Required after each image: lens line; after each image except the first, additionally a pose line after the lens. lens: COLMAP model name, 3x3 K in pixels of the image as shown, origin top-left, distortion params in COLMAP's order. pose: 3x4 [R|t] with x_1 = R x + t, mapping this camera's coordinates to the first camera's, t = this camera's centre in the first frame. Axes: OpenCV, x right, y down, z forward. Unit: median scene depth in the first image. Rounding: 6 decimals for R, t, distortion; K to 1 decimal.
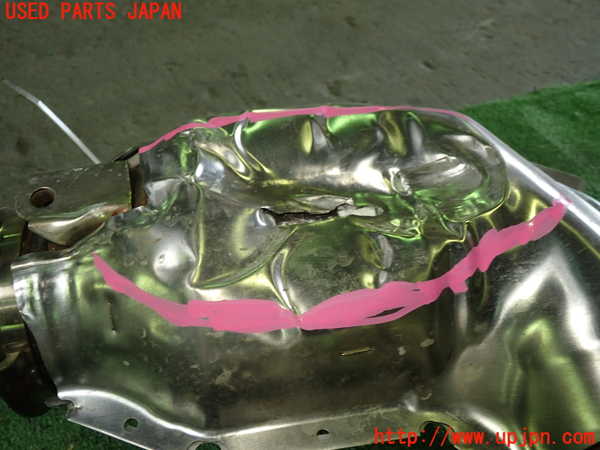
lens RADIAL K [[527.5, 0, 300.0], [0, 527.5, 225.0], [0, 0, 1]] dist [0.000724, -0.008742]
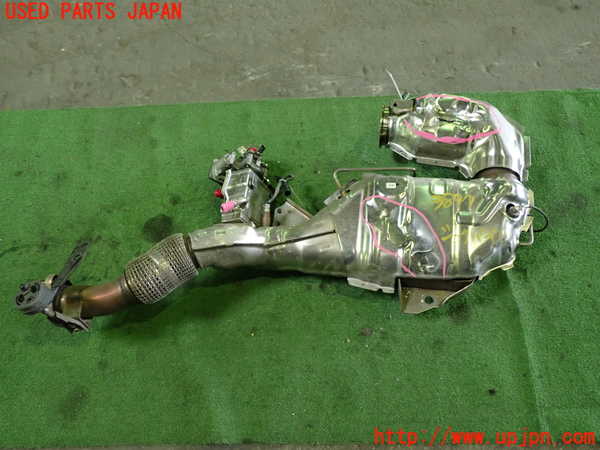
lens RADIAL K [[527.5, 0, 300.0], [0, 527.5, 225.0], [0, 0, 1]] dist [0.000724, -0.008742]
pose [[0.911317, 0.301549, -0.280302, 0.176630], [-0.226759, 0.935894, 0.269596, -0.049847], [0.343630, -0.182127, 0.921275, -1.653518]]
